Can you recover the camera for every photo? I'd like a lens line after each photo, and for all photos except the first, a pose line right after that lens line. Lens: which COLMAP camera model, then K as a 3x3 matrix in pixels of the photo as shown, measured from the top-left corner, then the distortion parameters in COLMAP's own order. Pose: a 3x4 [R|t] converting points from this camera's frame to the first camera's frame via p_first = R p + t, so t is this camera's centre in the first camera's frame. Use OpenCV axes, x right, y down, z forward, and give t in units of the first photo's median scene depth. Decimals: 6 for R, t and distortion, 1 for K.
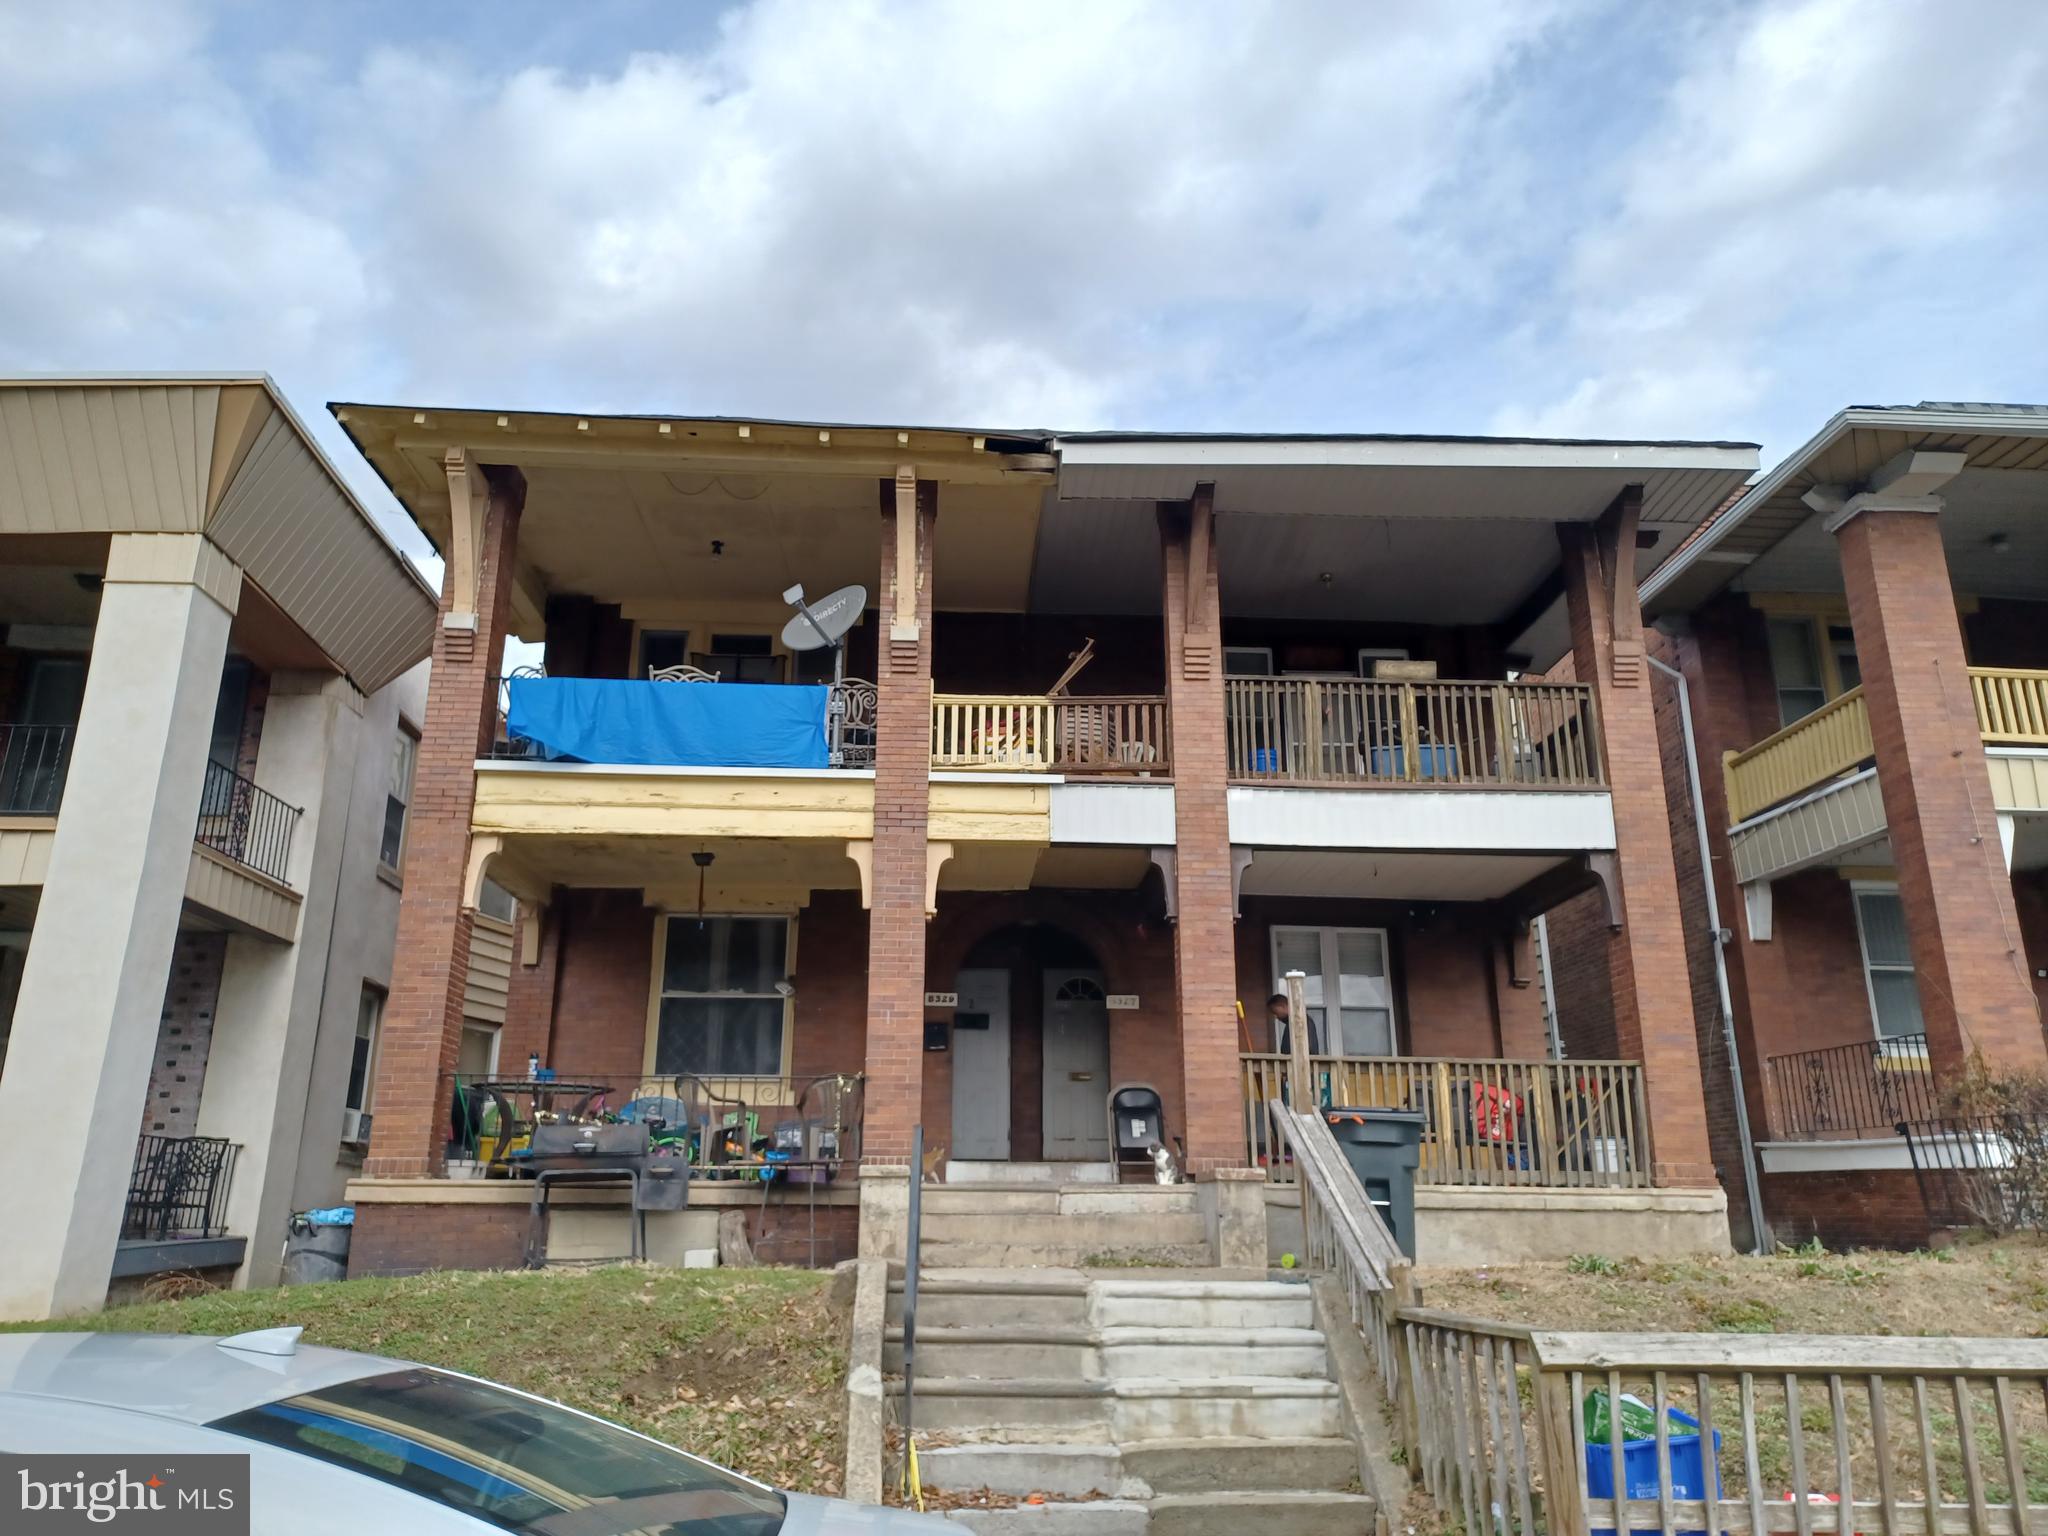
lens RADIAL K [[1506.5, 0, 1010.3], [0, 1506.5, 762.1], [0, 0, 1]] dist [0.079992, -0.022358]
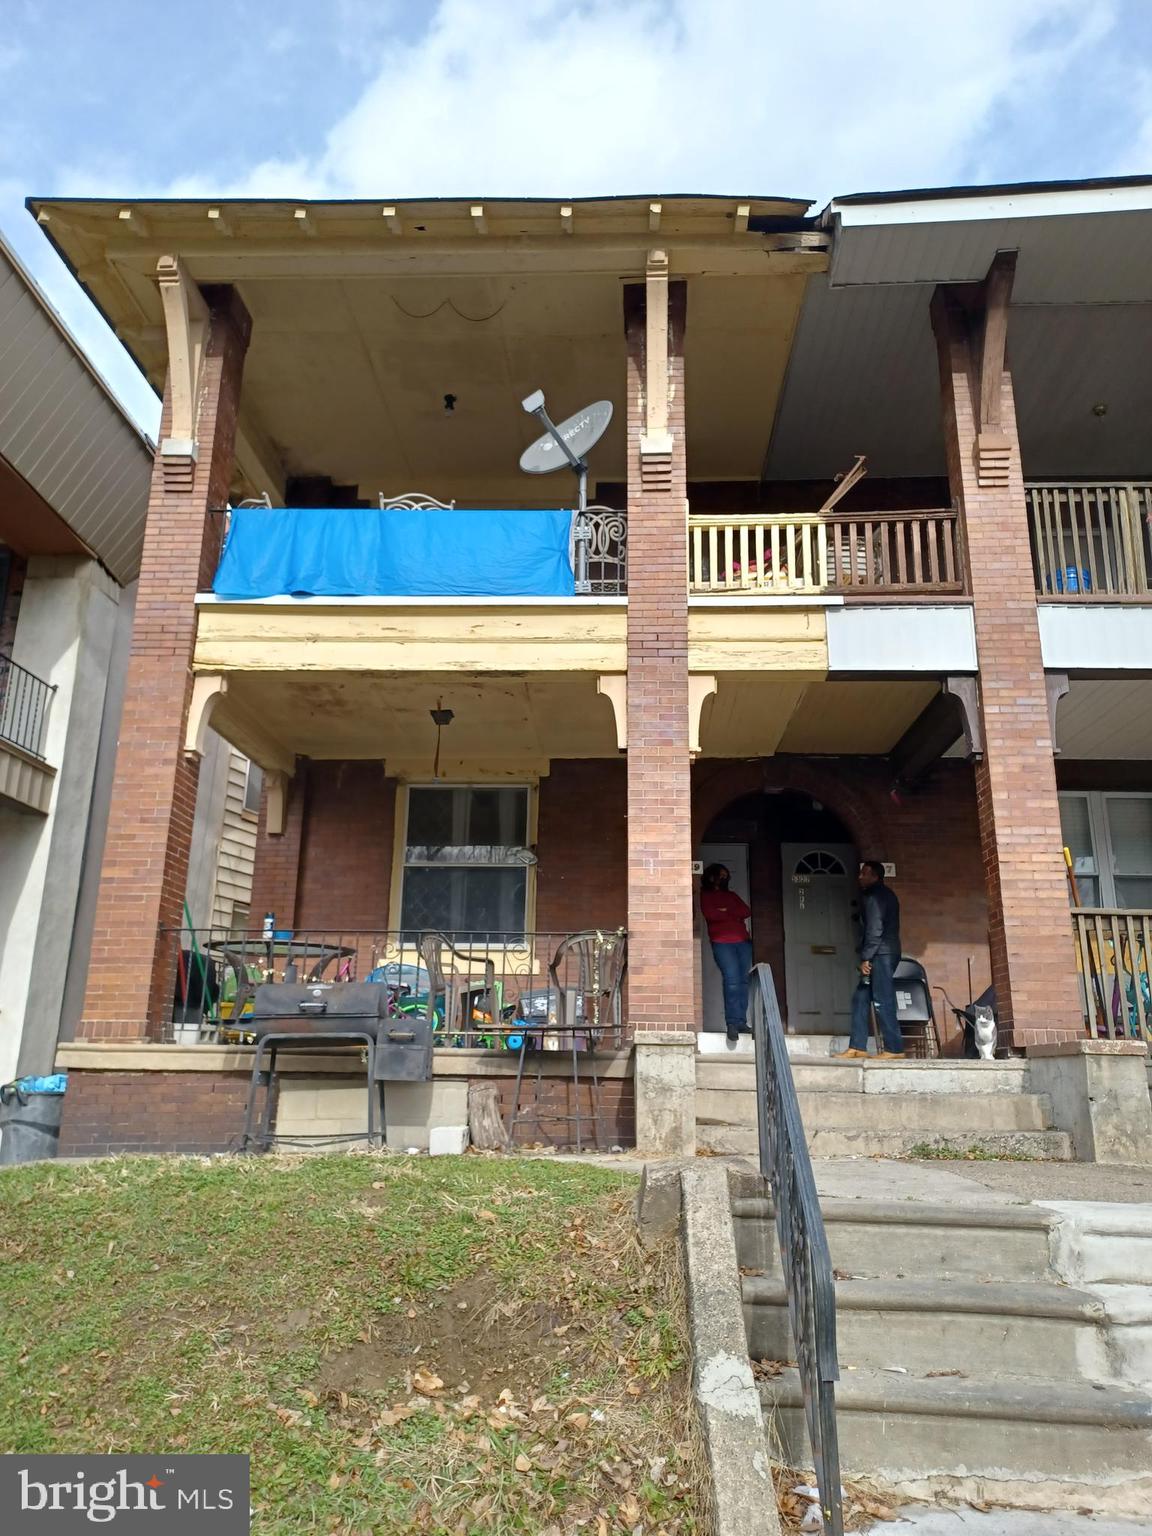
lens RADIAL K [[1129.9, 0, 577.1], [0, 1129.9, 769.2], [0, 0, 1]] dist [0.079992, -0.022358]
pose [[0.996324, -0.014730, -0.084388, -0.065881], [0.016534, 0.999649, 0.020720, 0.095283], [0.084053, -0.022040, 0.996217, 0.331935]]
